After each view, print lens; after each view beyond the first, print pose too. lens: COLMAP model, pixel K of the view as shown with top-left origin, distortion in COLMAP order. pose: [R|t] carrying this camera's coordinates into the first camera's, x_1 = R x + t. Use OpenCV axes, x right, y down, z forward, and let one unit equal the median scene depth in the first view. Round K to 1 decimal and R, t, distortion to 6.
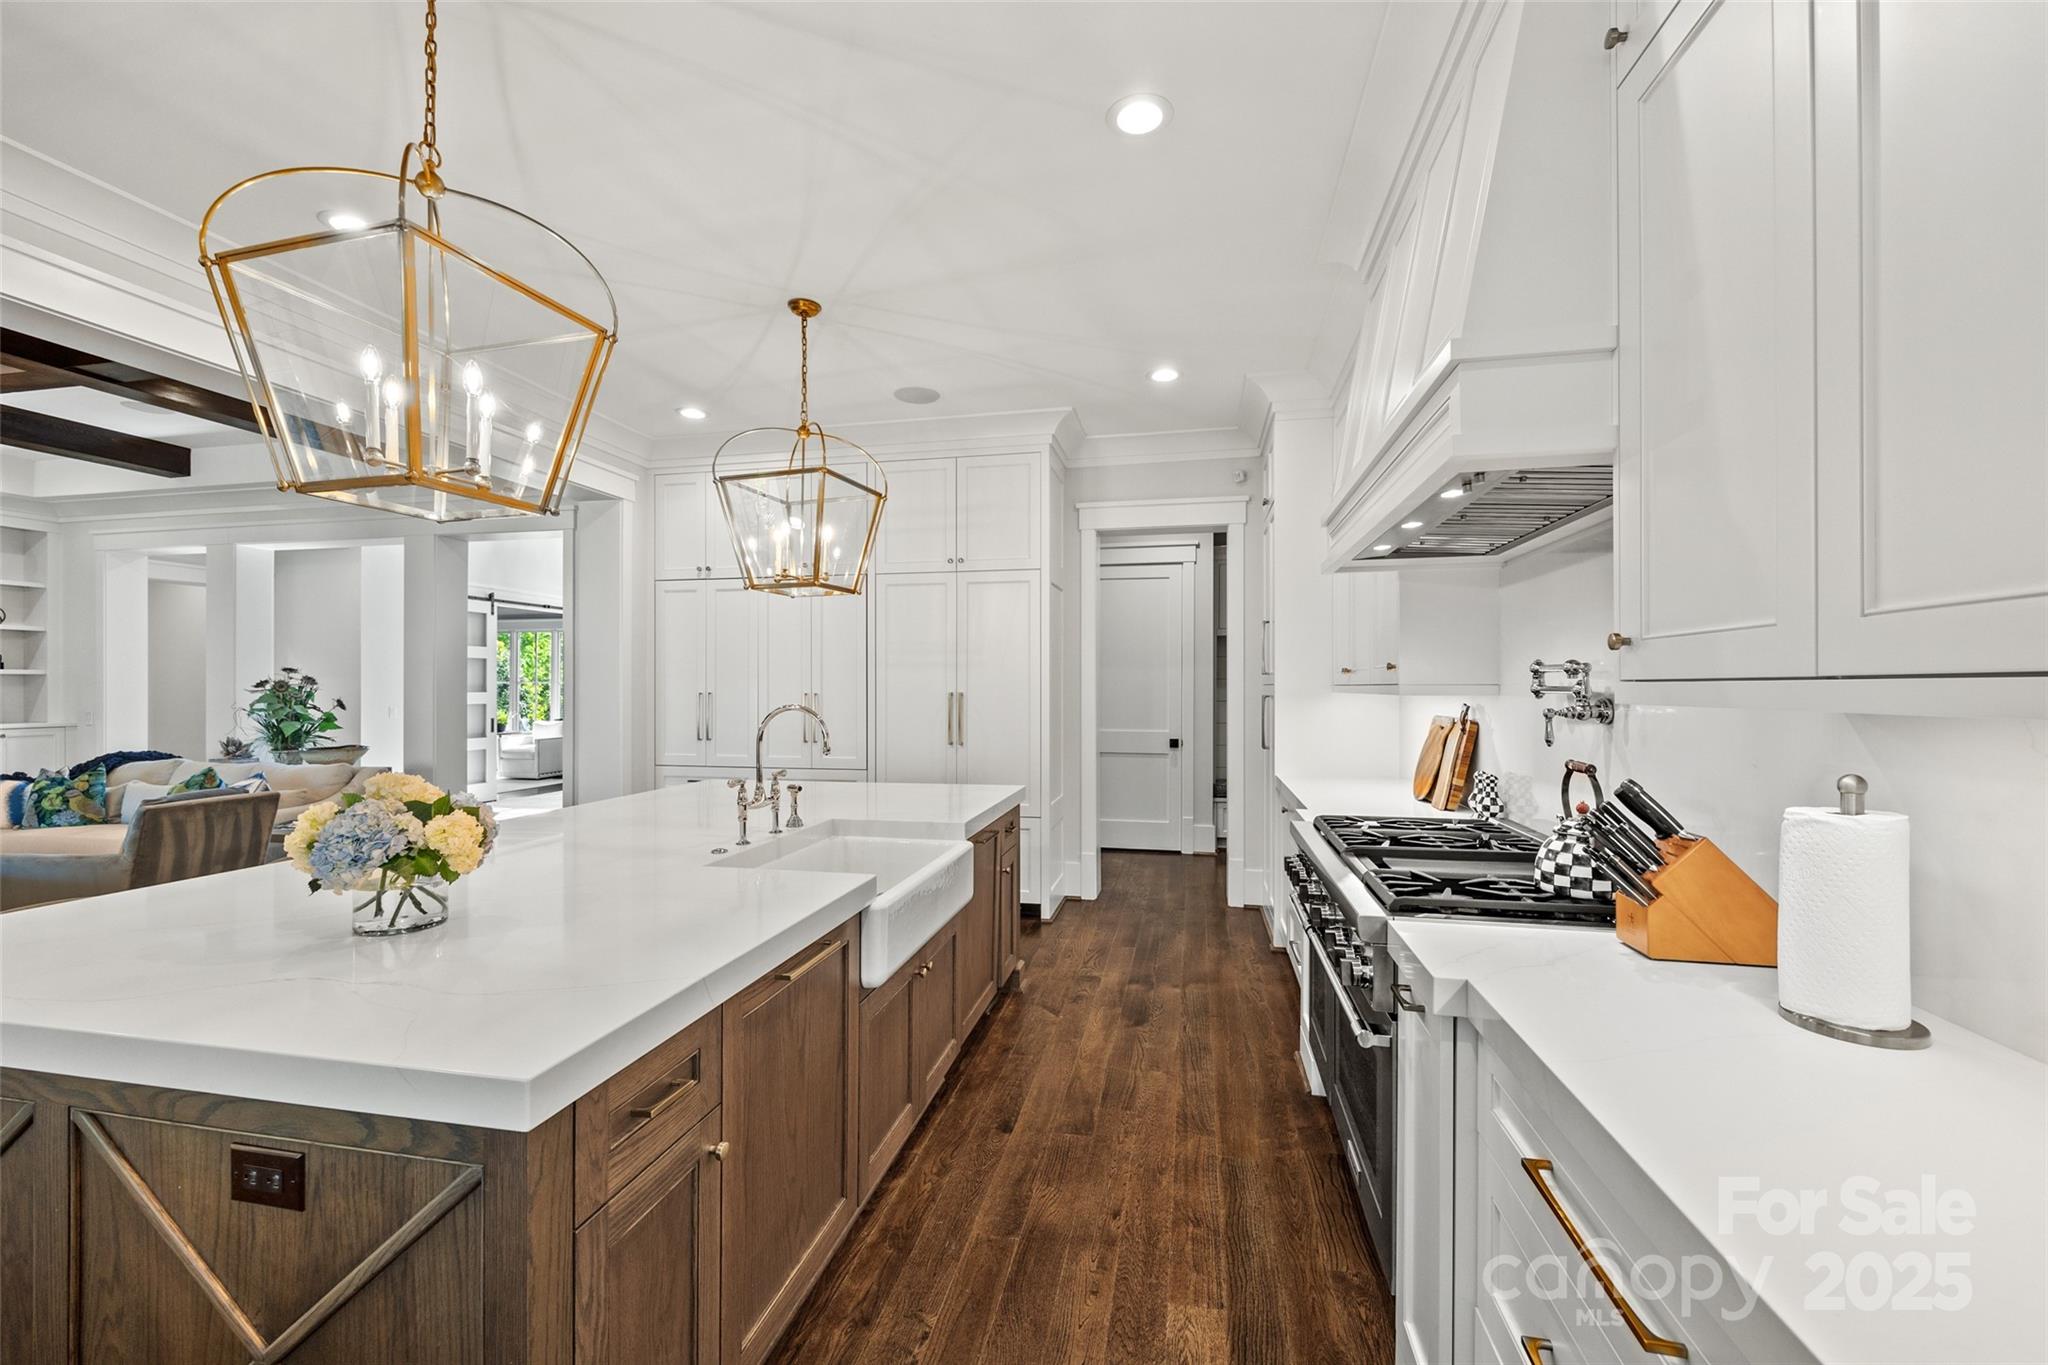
lens RADIAL K [[842.3, 0, 1027.7], [0, 842.3, 685.5], [0, 0, 1]] dist [0.000932, 0.000440]
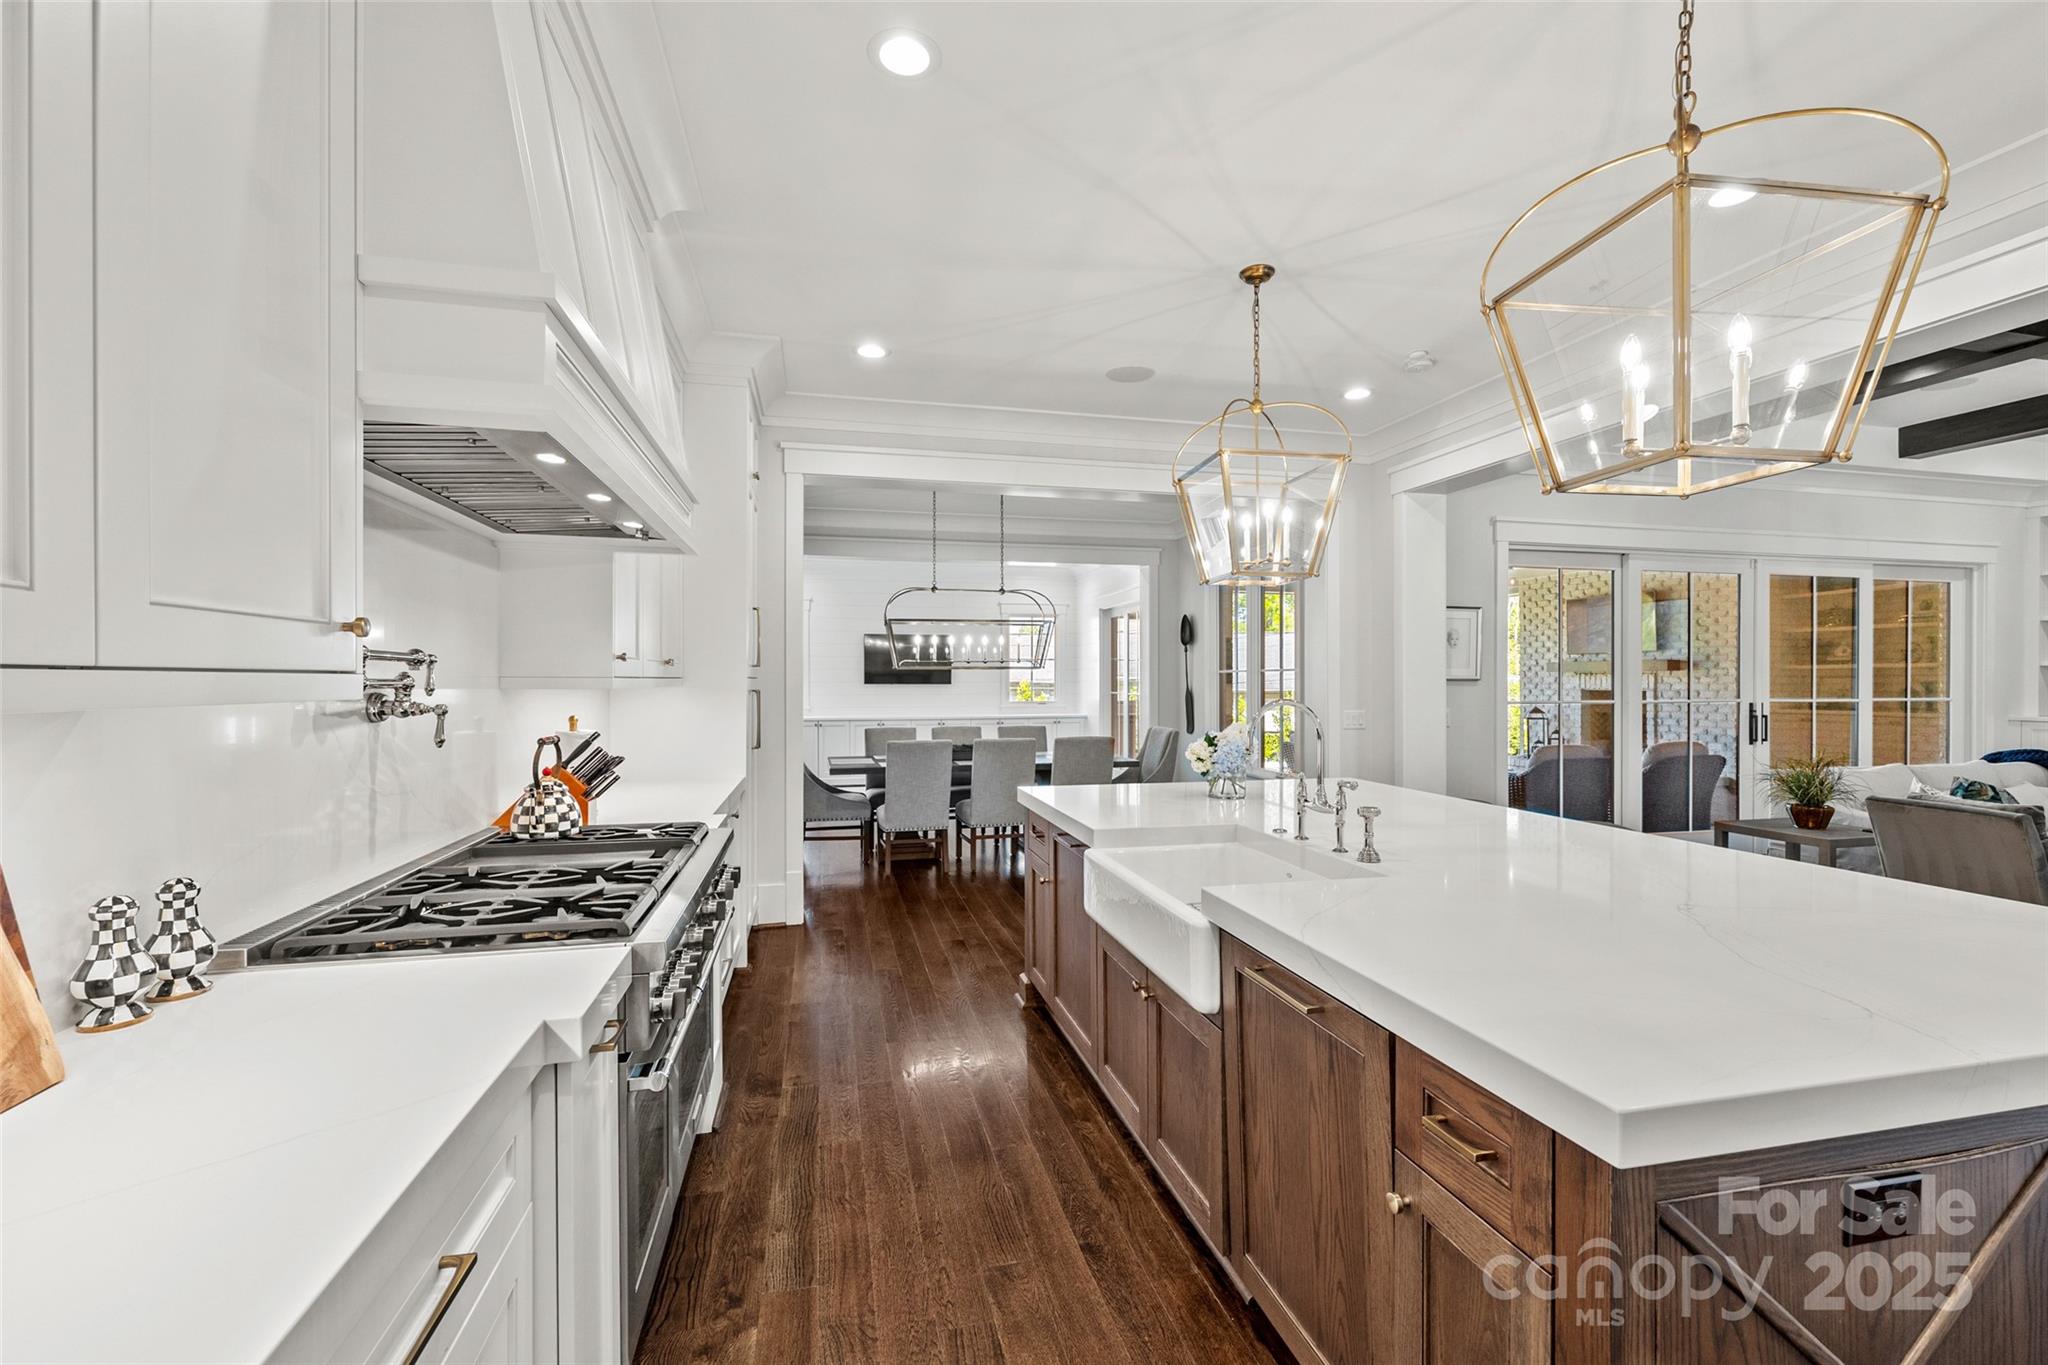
lens RADIAL K [[842.3, 0, 1013.1], [0, 842.3, 686.2], [0, 0, 1]] dist [0.000932, 0.000440]
pose [[-0.914082, -0.000596, -0.405530, 0.413704], [-0.000987, 0.999999, 0.000755, 0.007334], [0.405529, 0.001090, -0.914081, 1.961227]]
